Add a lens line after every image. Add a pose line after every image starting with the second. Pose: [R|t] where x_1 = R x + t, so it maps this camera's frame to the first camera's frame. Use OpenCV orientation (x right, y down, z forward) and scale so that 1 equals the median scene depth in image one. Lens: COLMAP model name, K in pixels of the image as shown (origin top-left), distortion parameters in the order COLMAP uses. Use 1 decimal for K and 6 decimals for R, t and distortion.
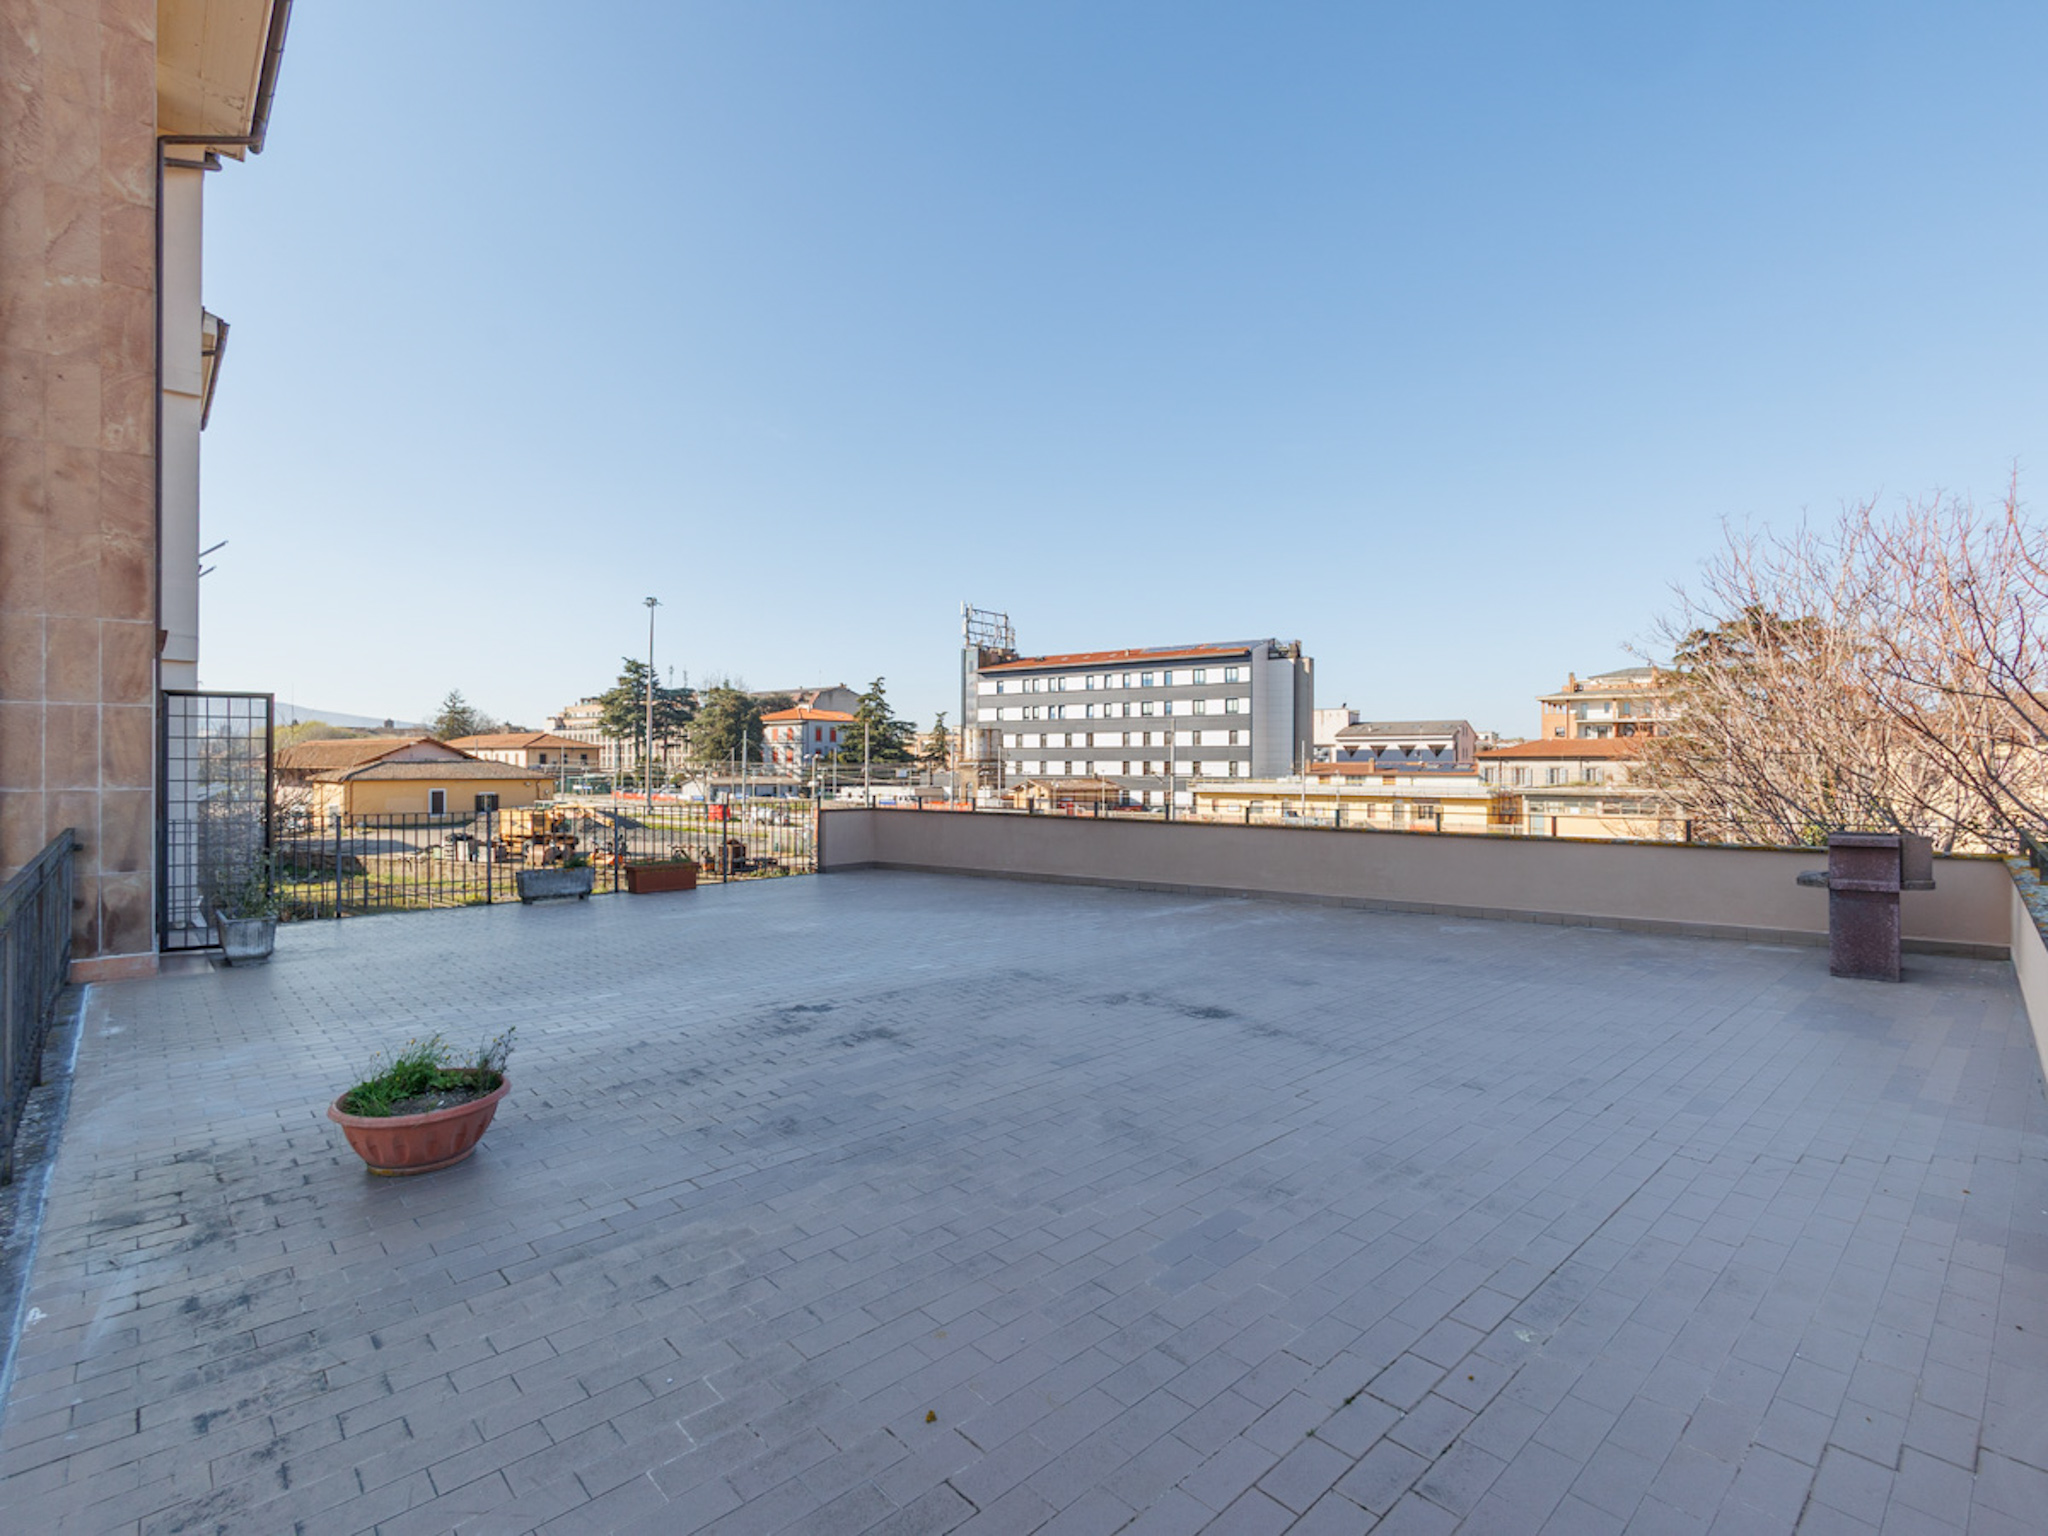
lens RADIAL K [[1014.5, 0, 1022.3], [0, 1014.5, 763.9], [0, 0, 1]] dist [-0.005059, 0.001893]
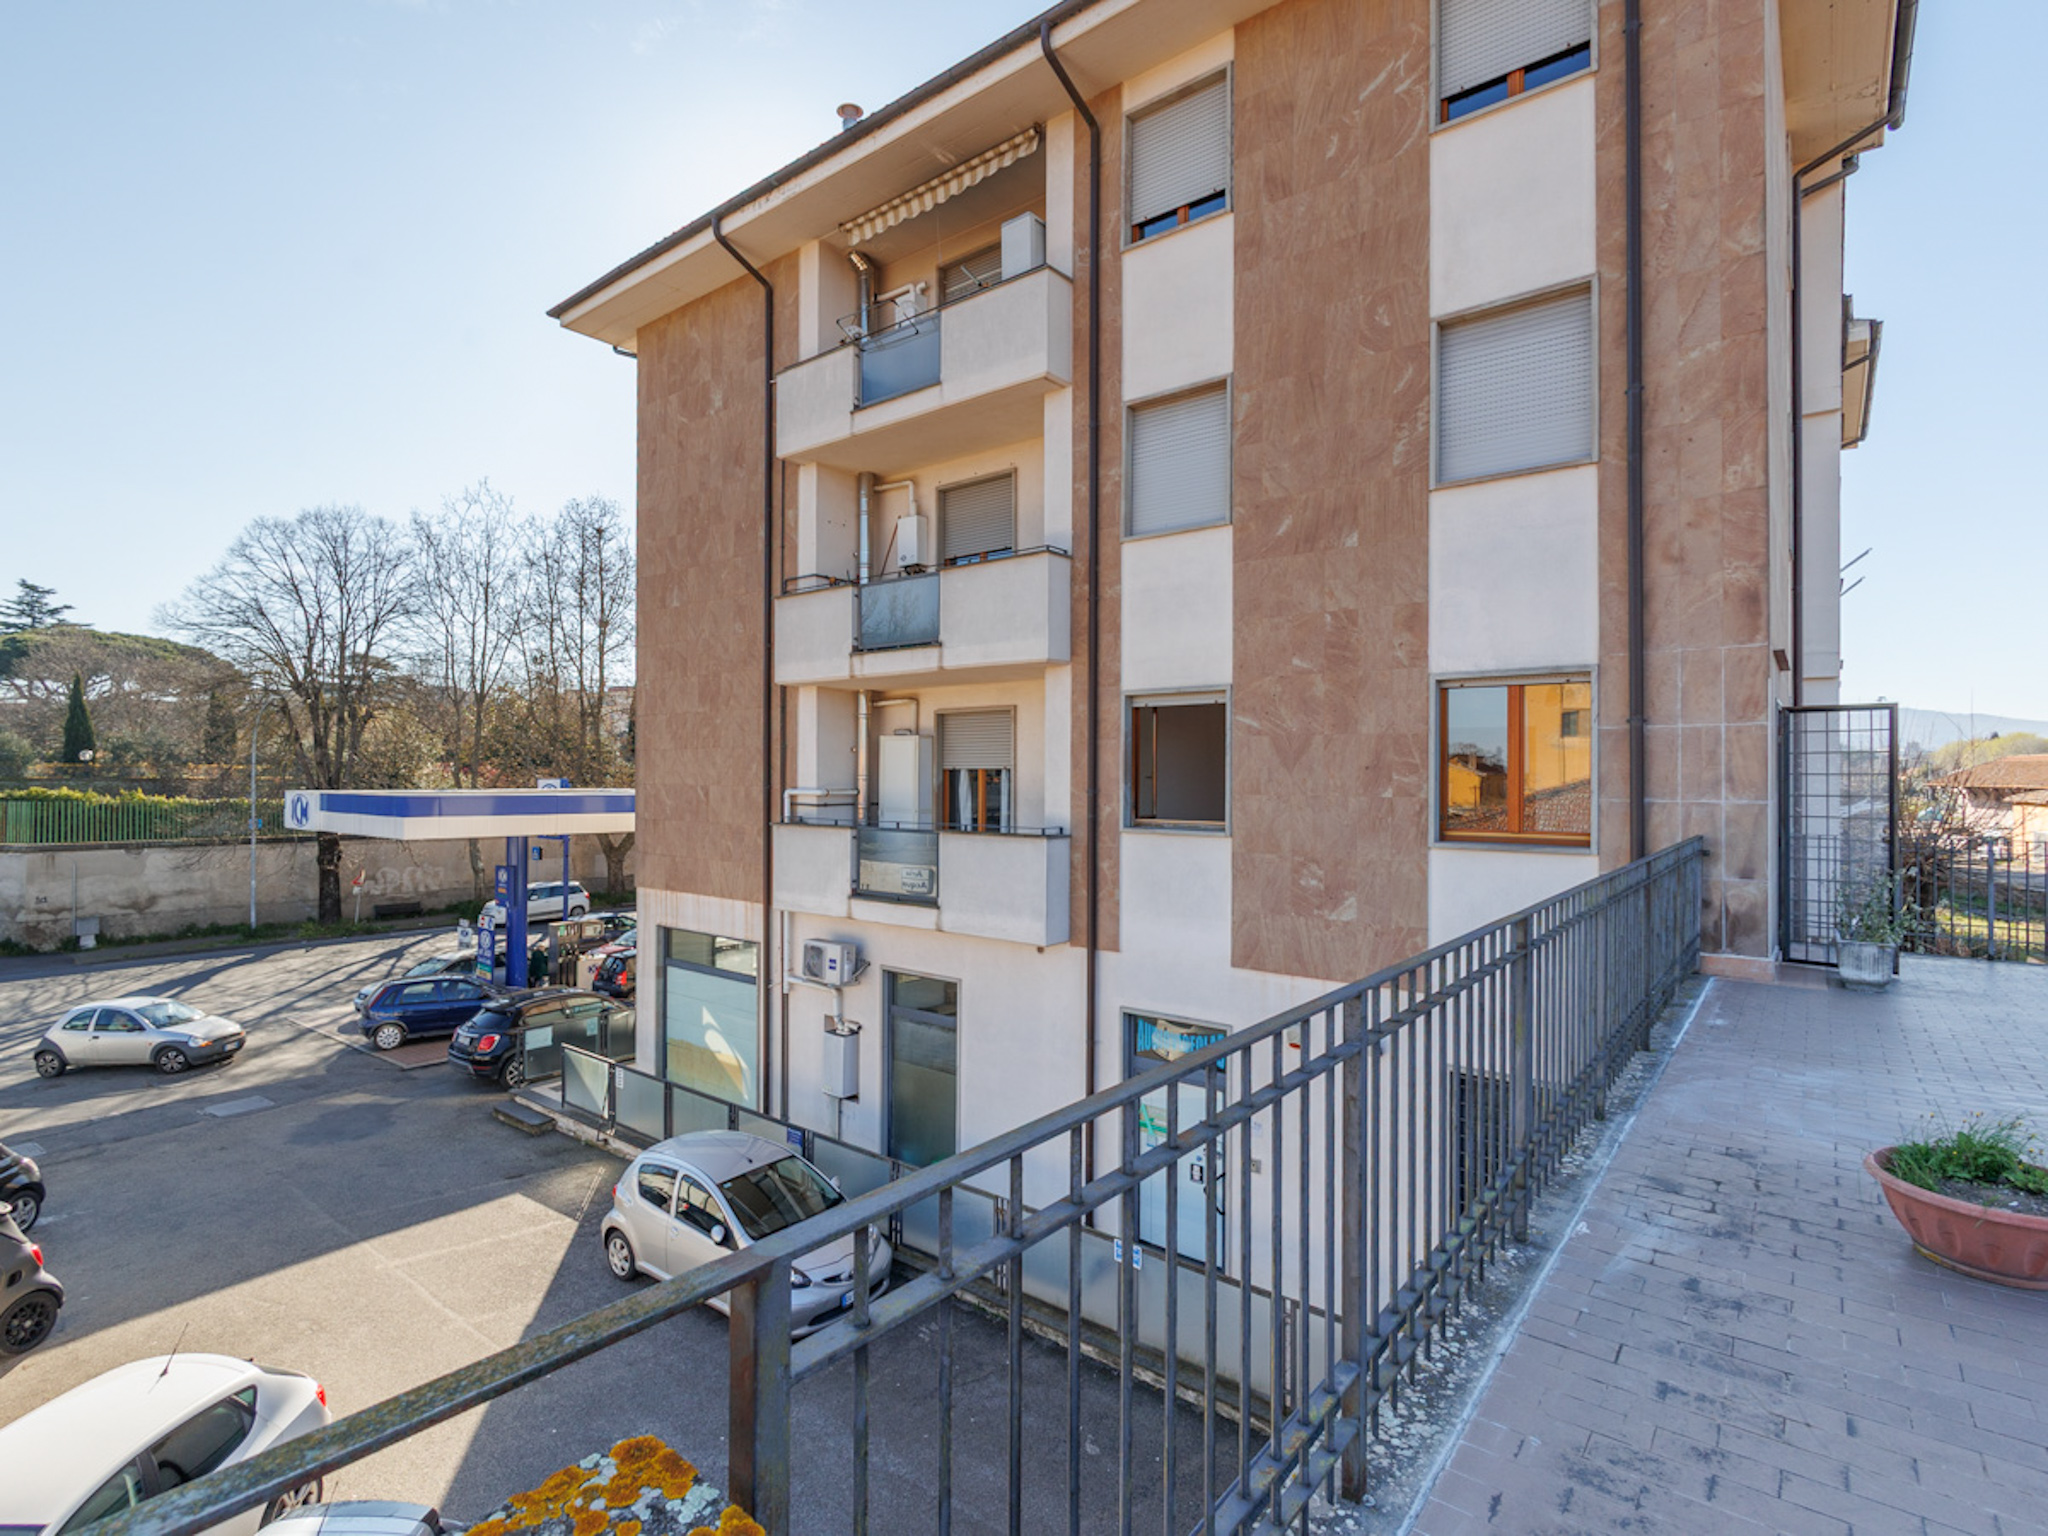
lens RADIAL K [[1014.5, 0, 1007.2], [0, 1014.5, 775.8], [0, 0, 1]] dist [-0.005059, 0.001893]
pose [[0.127807, -0.004516, -0.991789, 0.083072], [-0.005058, 0.999974, -0.005205, 0.006759], [0.991786, 0.005682, 0.127781, 0.089250]]
